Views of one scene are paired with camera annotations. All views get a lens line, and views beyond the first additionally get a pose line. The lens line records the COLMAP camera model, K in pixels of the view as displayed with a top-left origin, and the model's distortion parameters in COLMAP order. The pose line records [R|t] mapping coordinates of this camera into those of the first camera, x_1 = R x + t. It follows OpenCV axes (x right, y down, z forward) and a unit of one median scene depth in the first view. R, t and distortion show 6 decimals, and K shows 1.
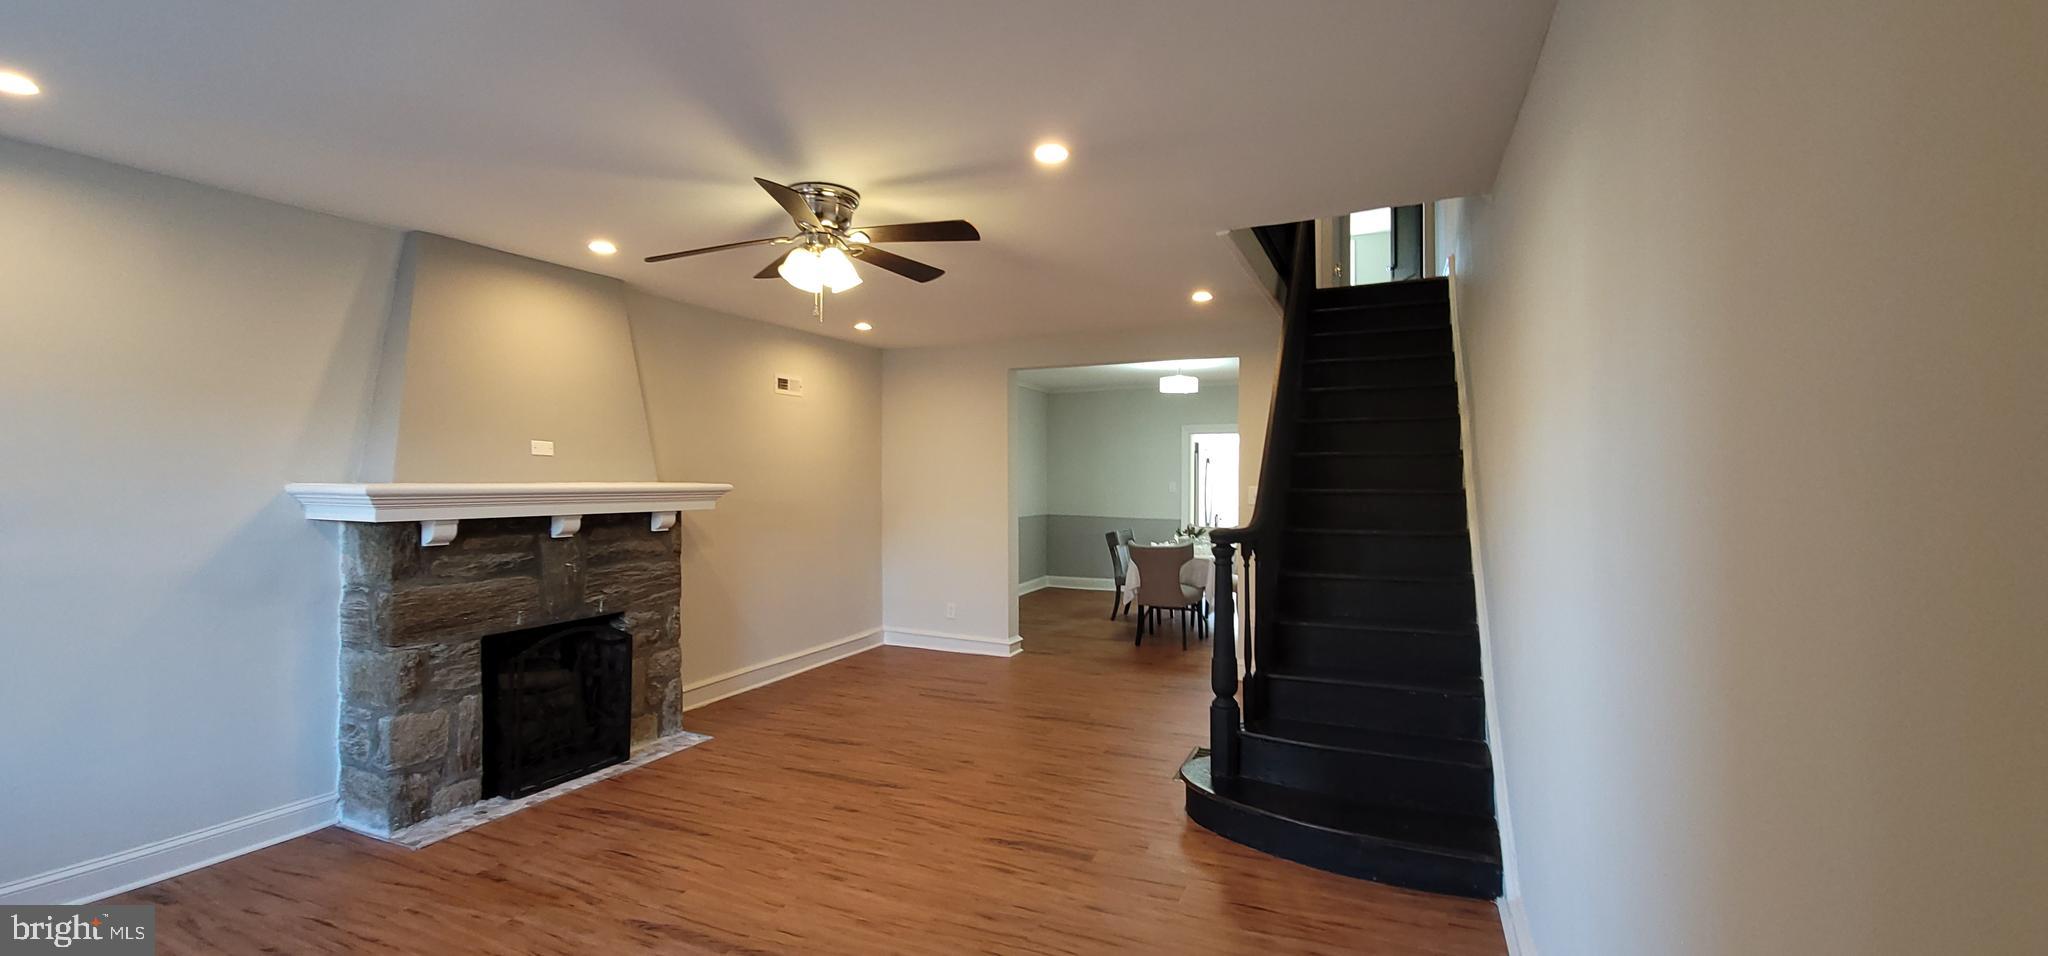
lens RADIAL K [[825.1, 0, 1016.4], [0, 825.1, 473.4], [0, 0, 1]] dist [0.001845, -0.006154]
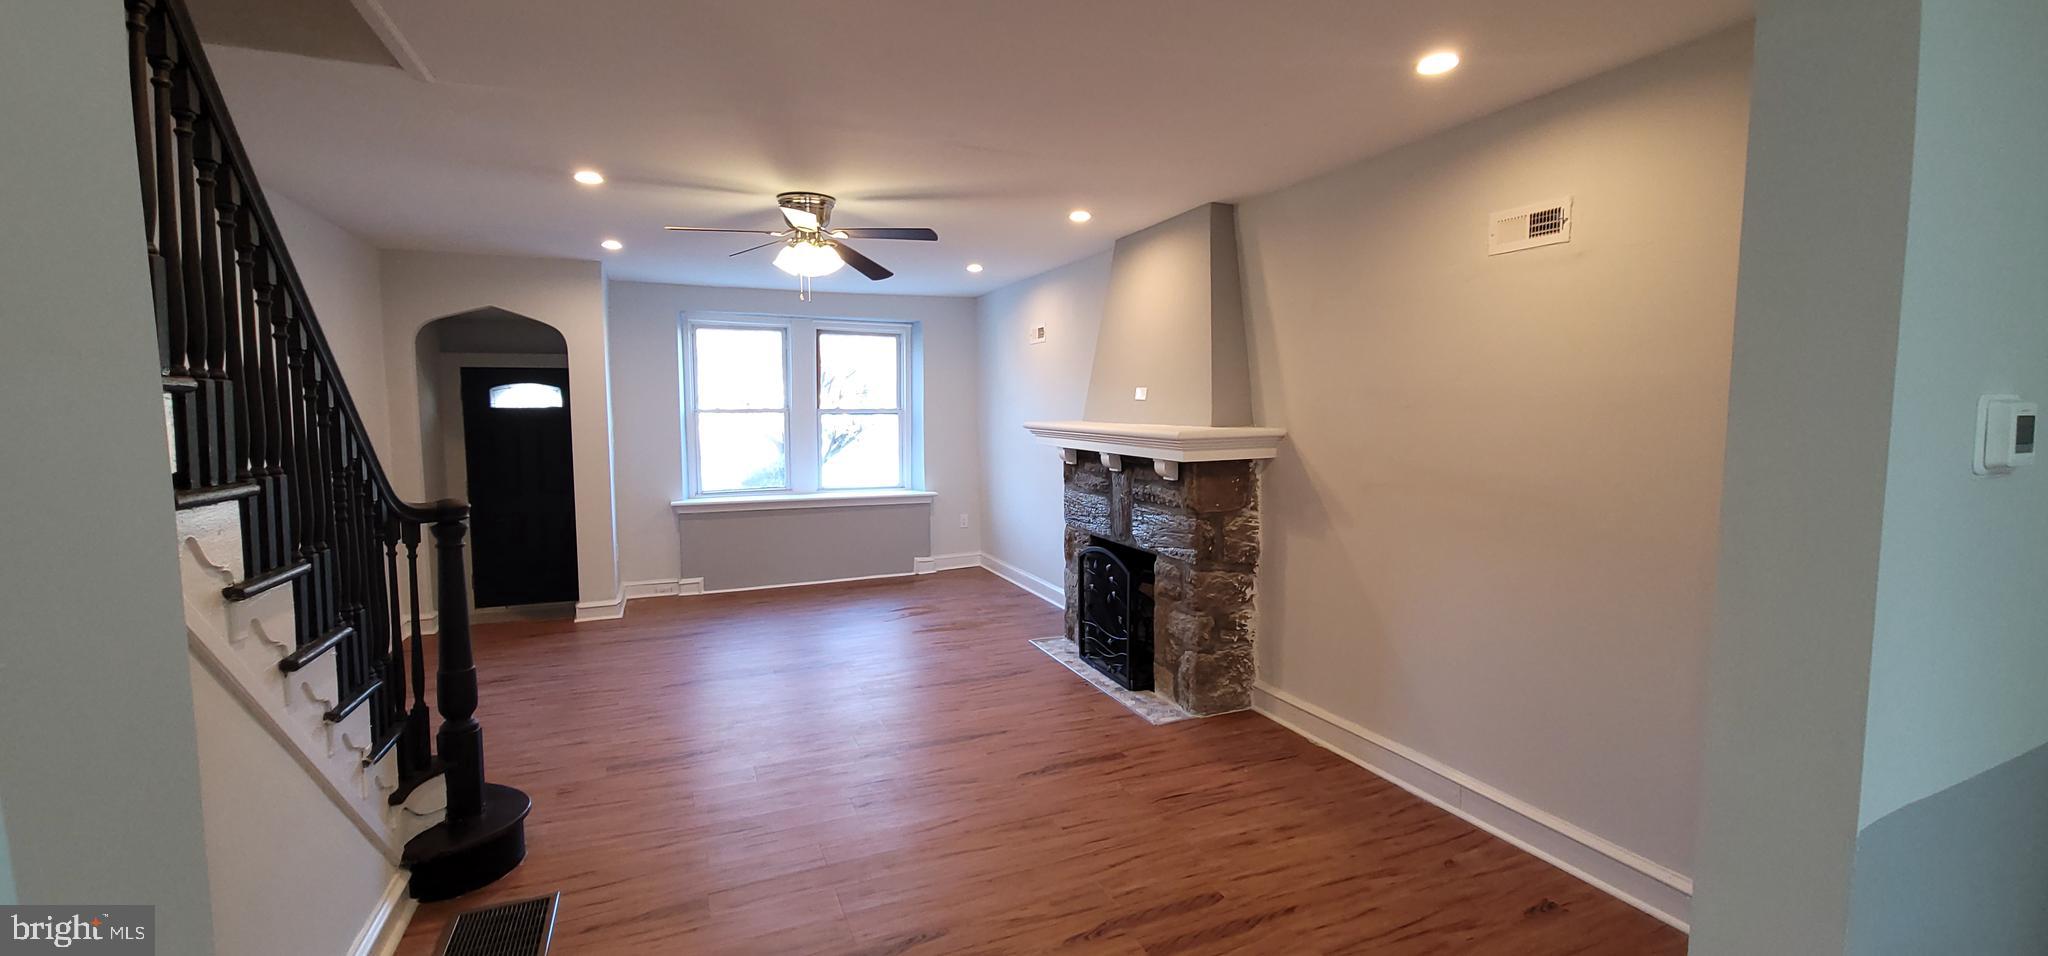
lens RADIAL K [[825.1, 0, 1016.4], [0, 825.1, 473.4], [0, 0, 1]] dist [0.001845, -0.006154]
pose [[-0.682672, 0.061795, -0.728107, 0.371802], [0.005571, 0.996829, 0.079378, -0.011646], [0.730704, 0.050133, -0.680852, 1.590664]]
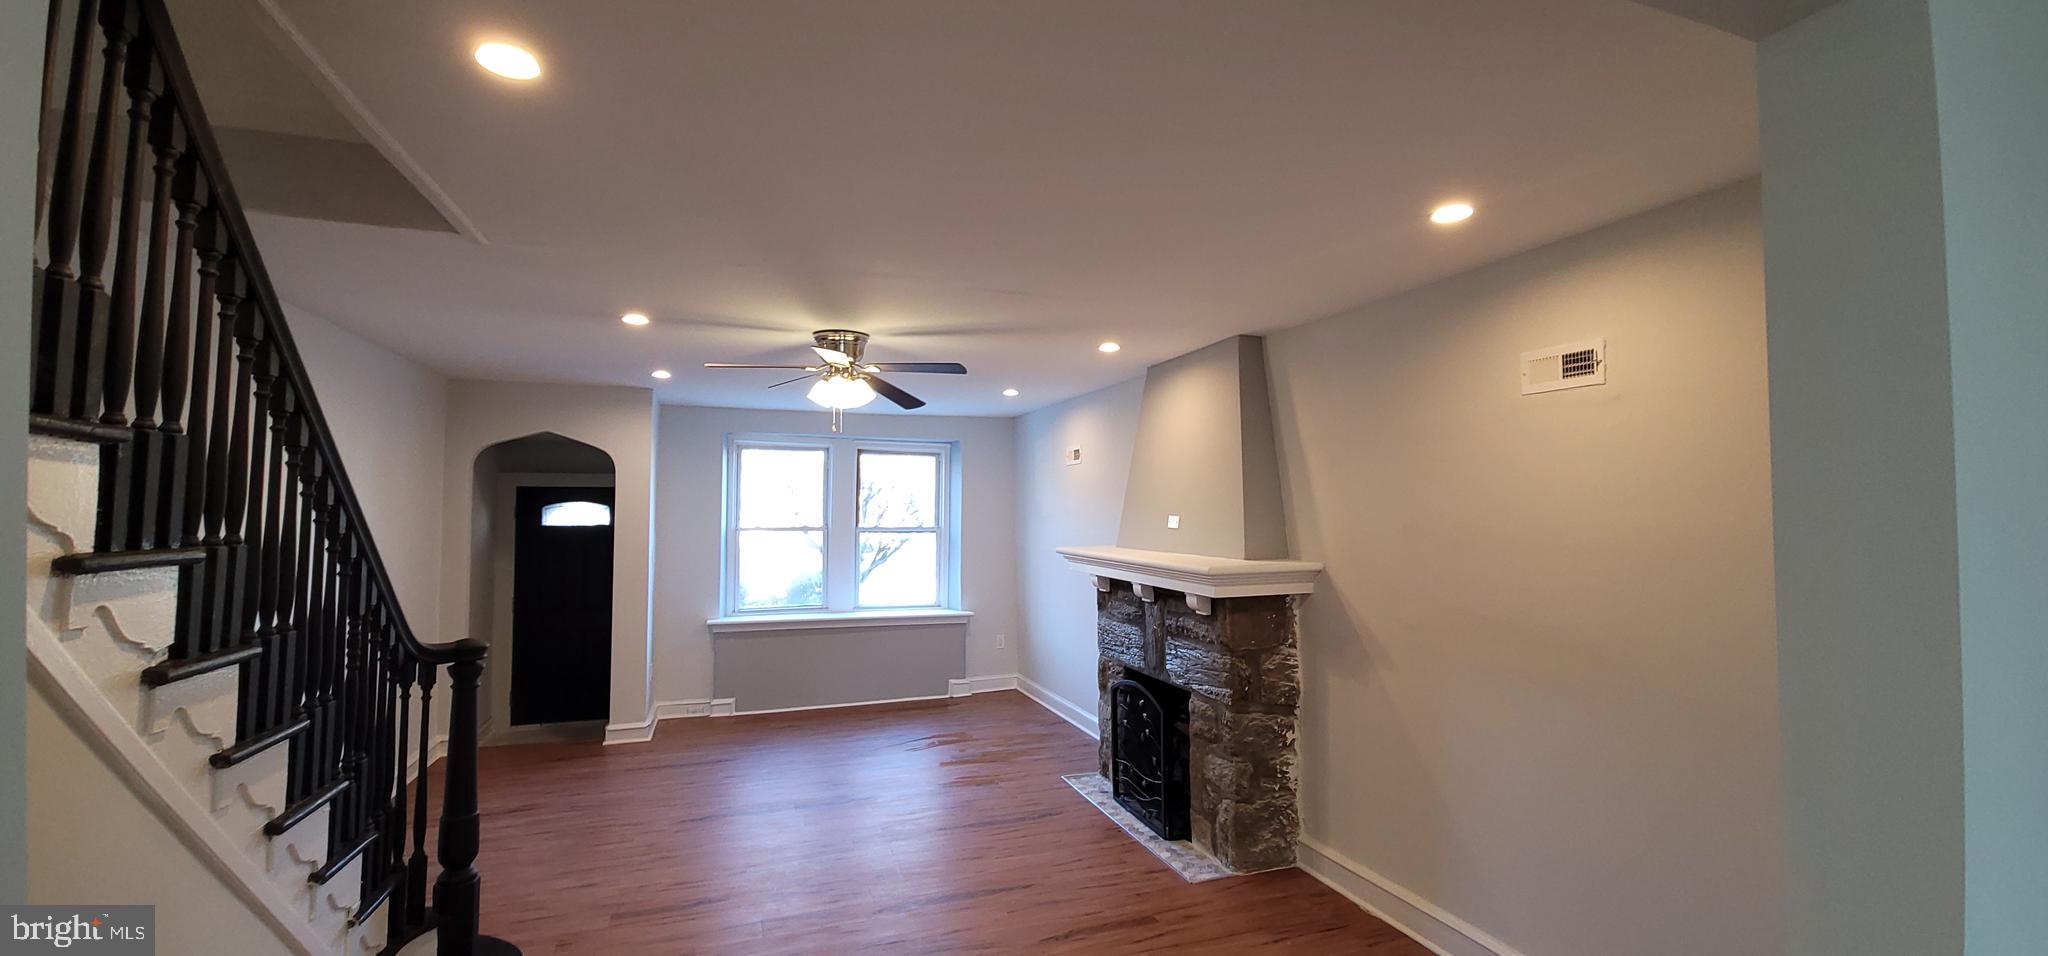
lens RADIAL K [[825.1, 0, 1016.4], [0, 825.1, 473.4], [0, 0, 1]] dist [0.001845, -0.006154]
pose [[-0.724910, -0.033001, -0.688052, 0.345185], [0.000688, 0.998817, -0.048631, -0.040581], [0.688843, -0.035726, -0.724030, 1.600454]]
